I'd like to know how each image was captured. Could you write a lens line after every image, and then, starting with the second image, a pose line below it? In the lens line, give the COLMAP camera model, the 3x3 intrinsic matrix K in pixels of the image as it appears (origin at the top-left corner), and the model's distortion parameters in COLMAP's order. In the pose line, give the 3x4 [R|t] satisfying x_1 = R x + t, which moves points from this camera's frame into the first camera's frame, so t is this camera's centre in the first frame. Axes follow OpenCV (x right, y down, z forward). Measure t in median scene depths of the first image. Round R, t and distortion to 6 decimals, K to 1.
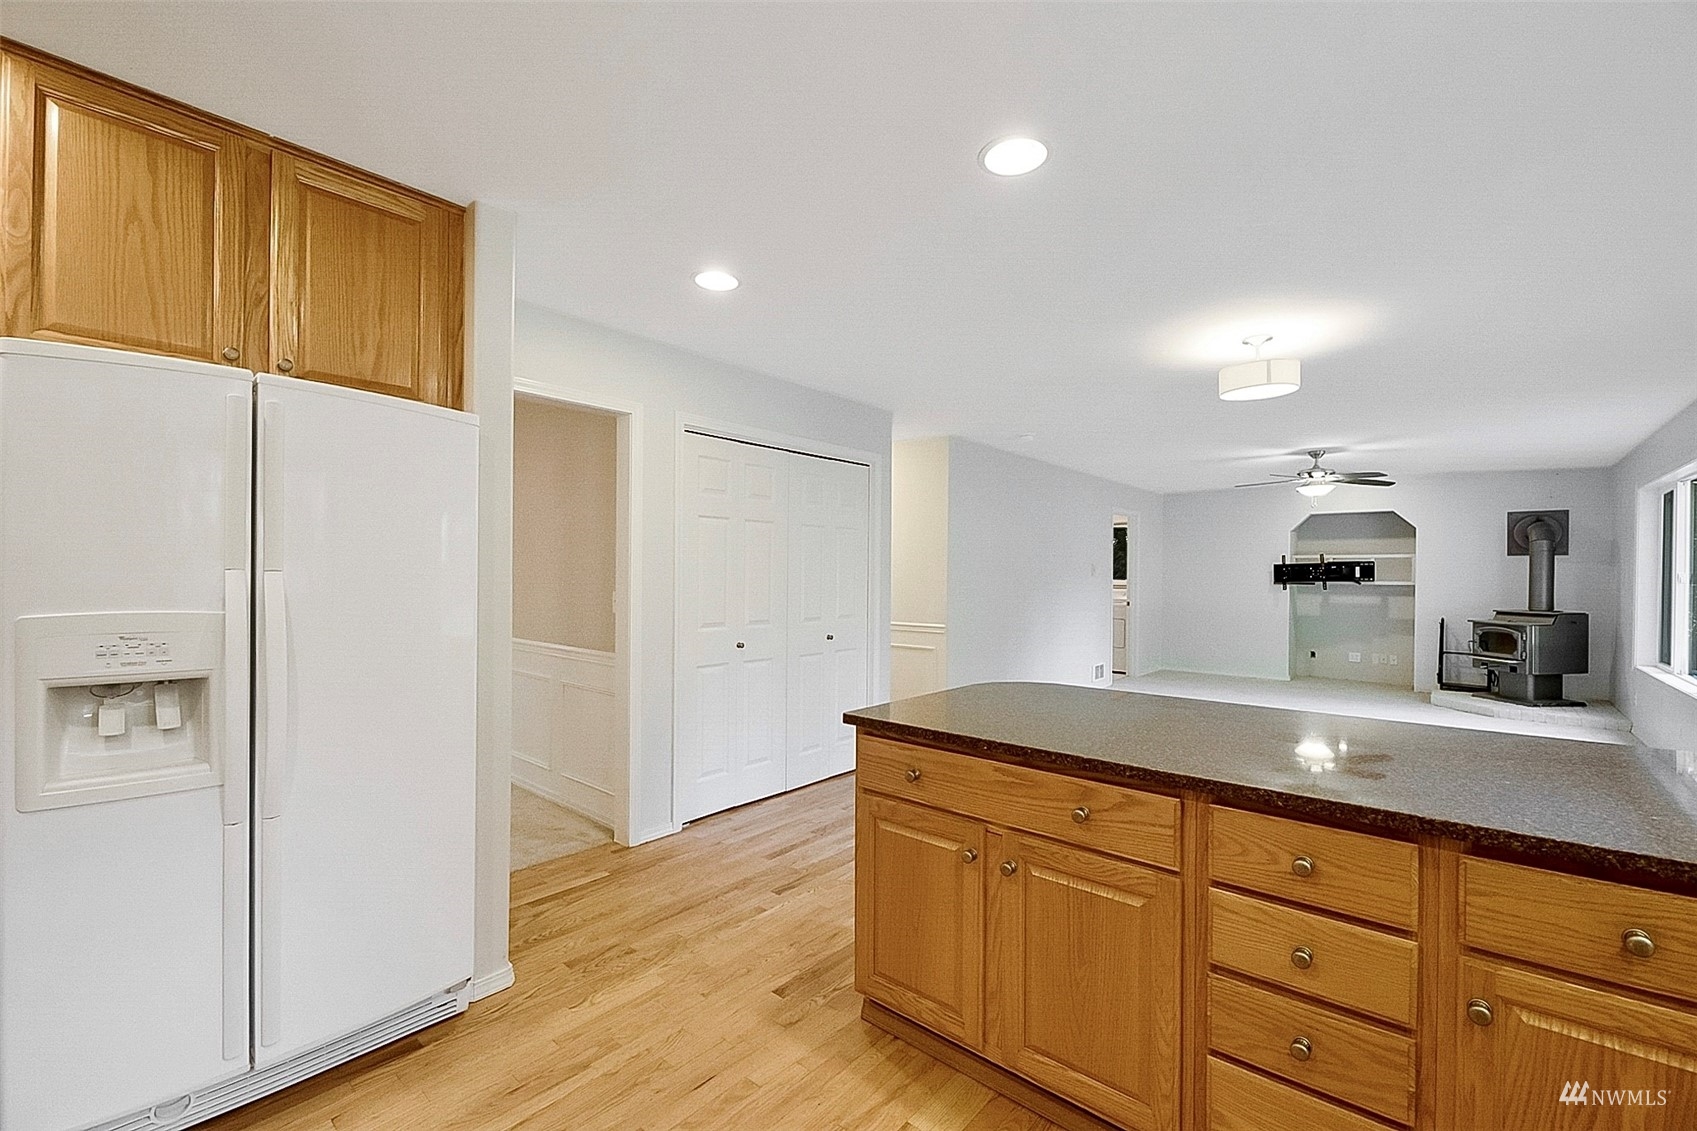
lens RADIAL K [[705.8, 0, 852.3], [0, 705.8, 572.6], [0, 0, 1]] dist [-0.000232, -0.000333]
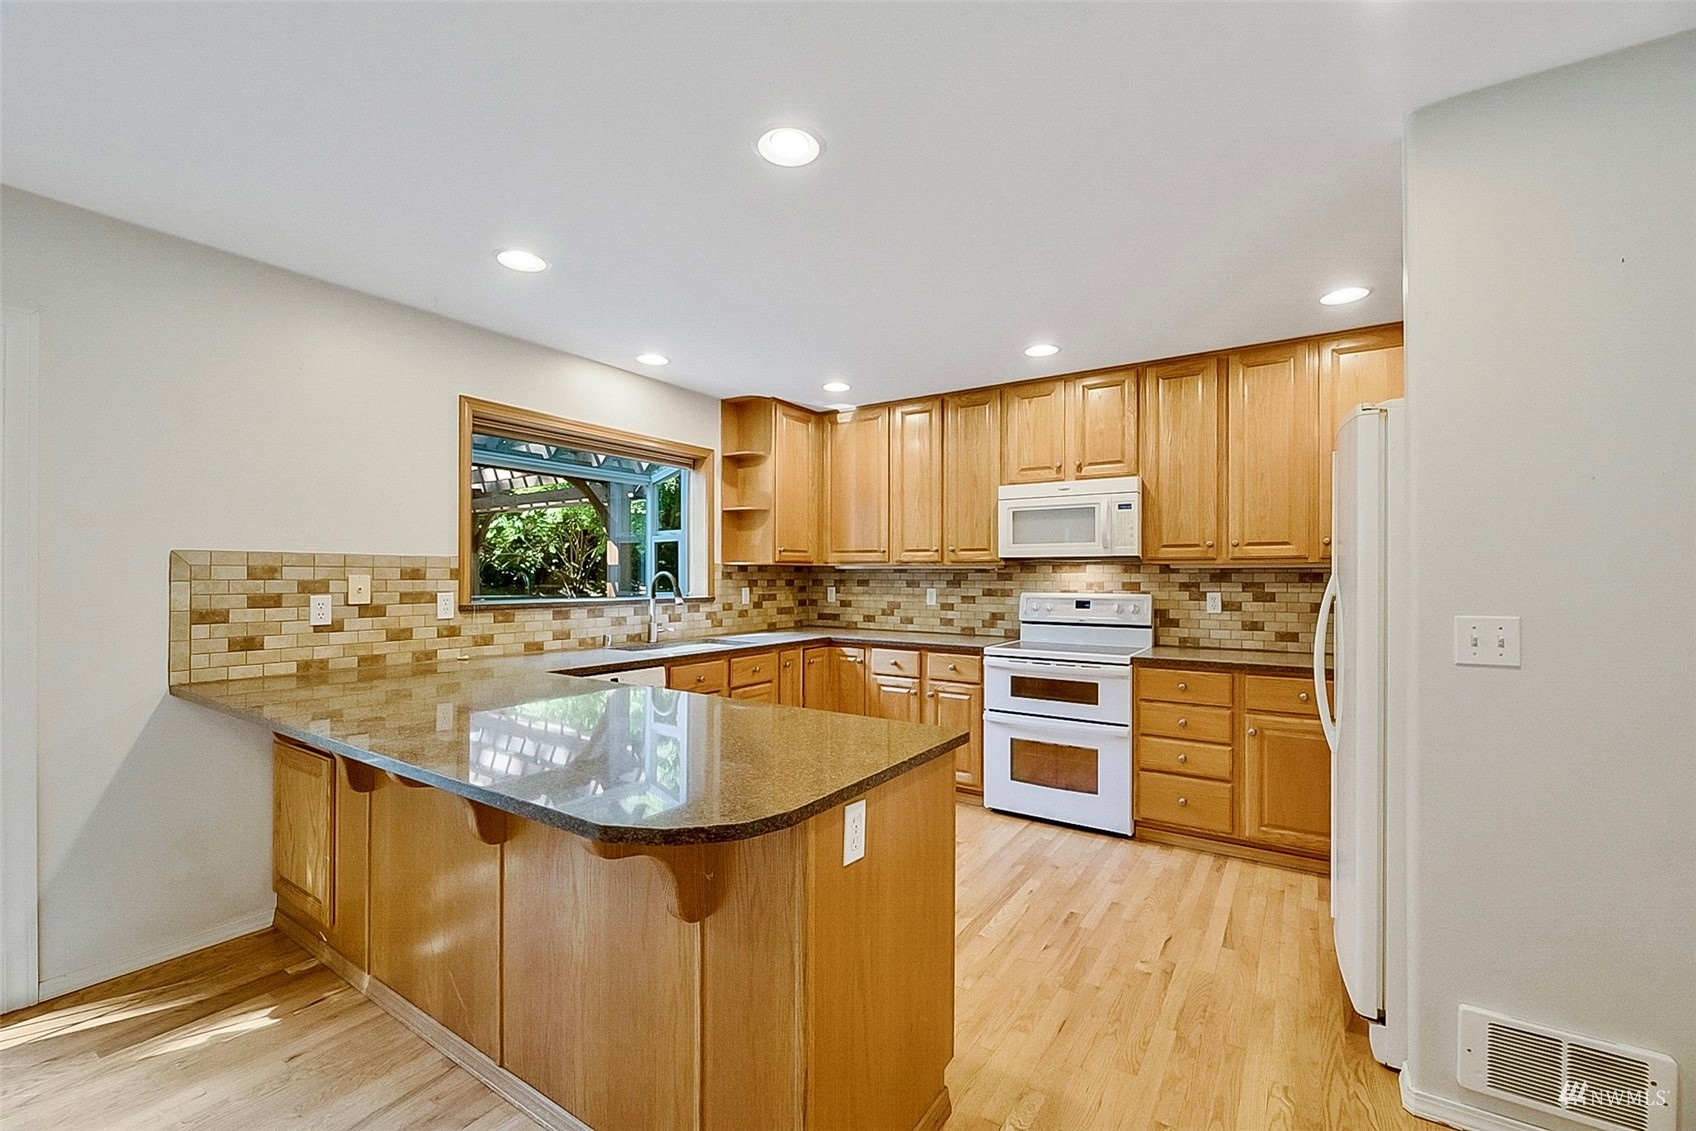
lens RADIAL K [[702.2, 0, 845.2], [0, 702.2, 573.9], [0, 0, 1]] dist [0.000568, -0.004540]
pose [[-0.992076, -0.010363, -0.125213, 0.072753], [-0.009929, 0.999942, -0.004093, 0.002784], [0.125249, -0.002817, -0.992121, 0.537331]]
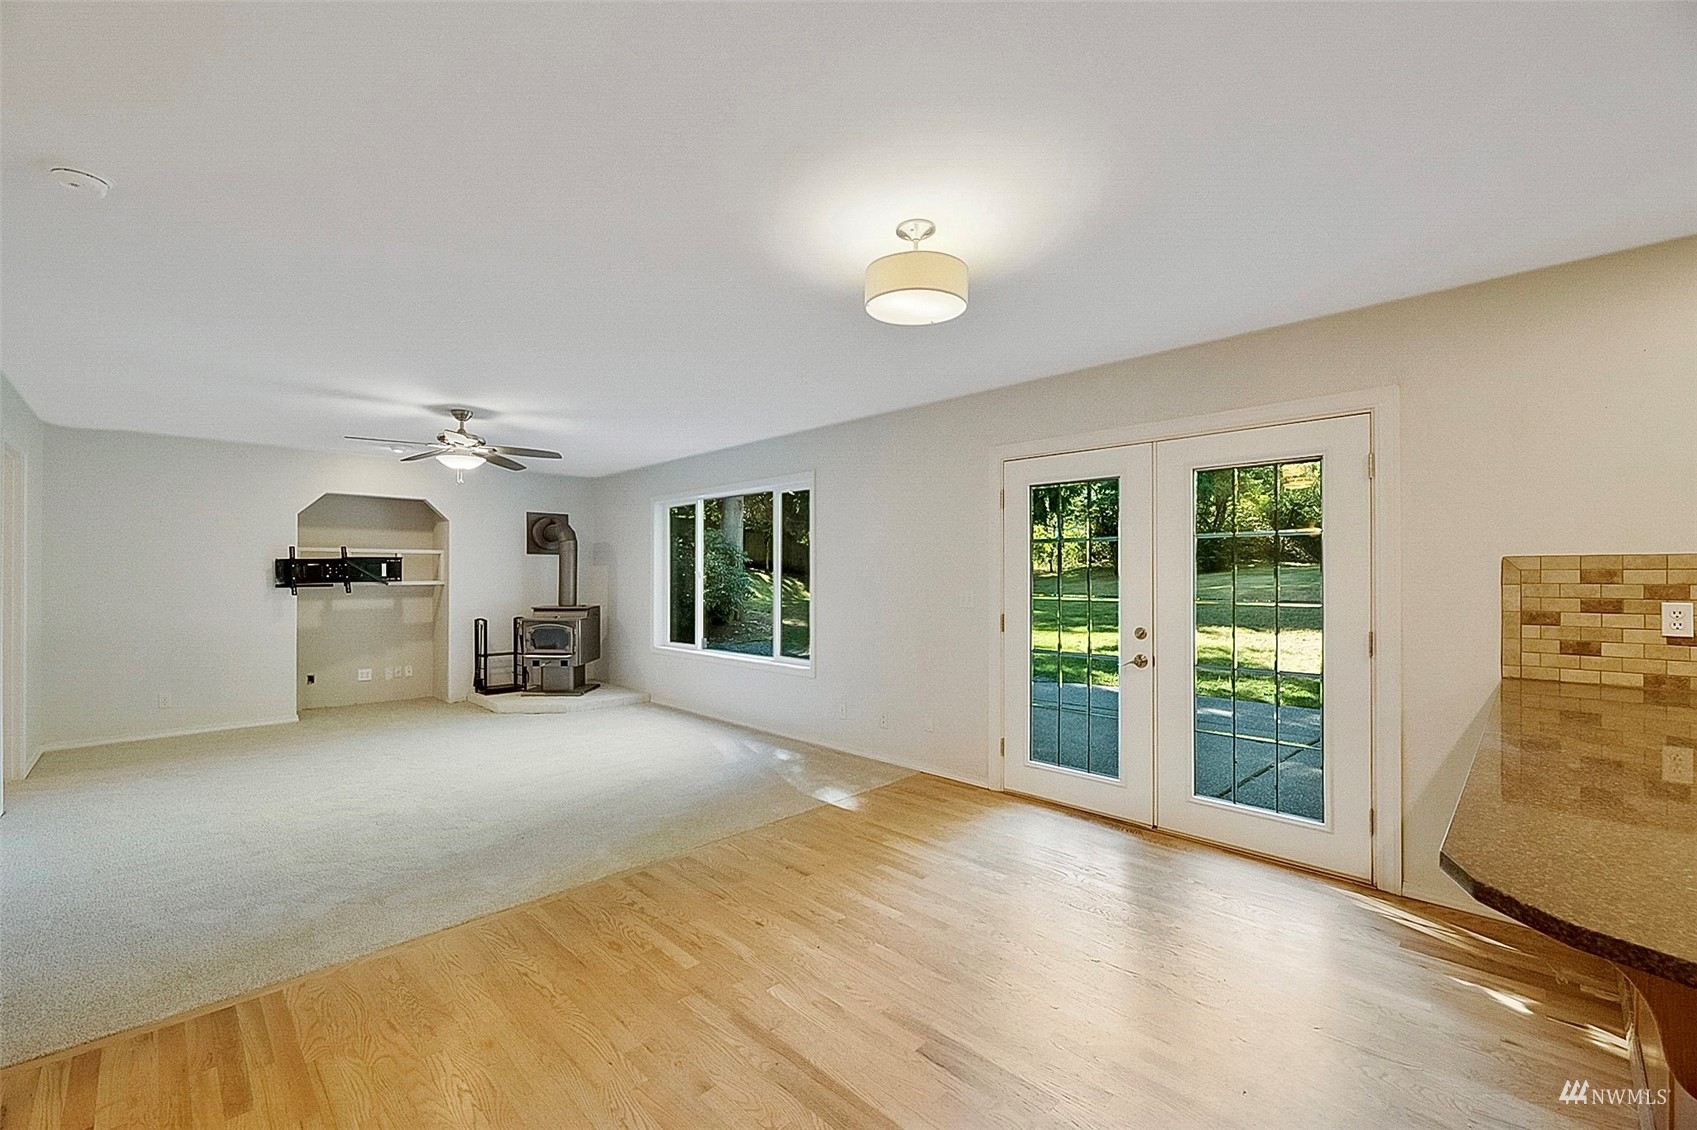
lens RADIAL K [[692.7, 0, 844.1], [0, 692.7, 570.1], [0, 0, 1]] dist [-0.001028, -0.003237]
pose [[0.079880, -0.000613, 0.996804, -0.048076], [0.001379, 0.999999, 0.000504, -0.000248], [-0.996804, 0.001335, 0.079881, 0.487920]]
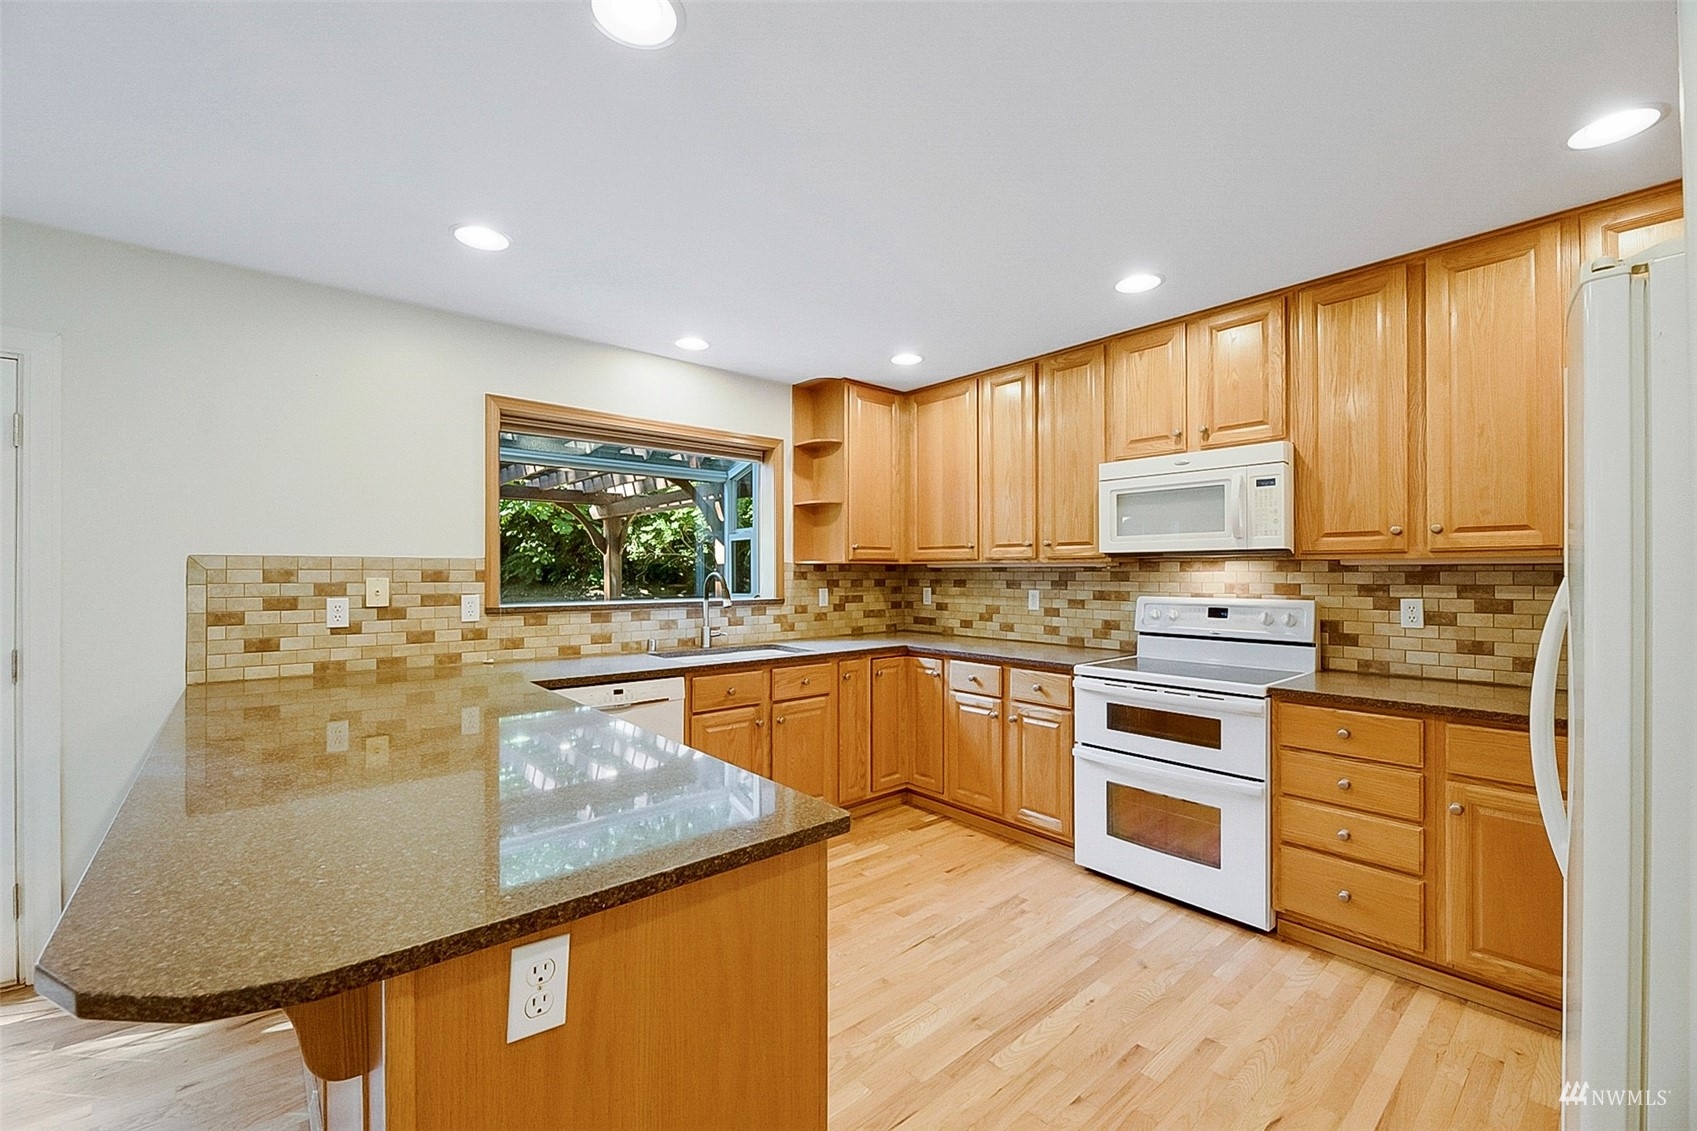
lens RADIAL K [[692.7, 0, 844.1], [0, 692.7, 570.6], [0, 0, 1]] dist [-0.001028, -0.003237]
pose [[-0.988601, -0.006293, 0.150430, -0.026993], [-0.006678, 0.999976, -0.002056, -0.000540], [-0.150413, -0.003037, -0.988619, 0.457015]]
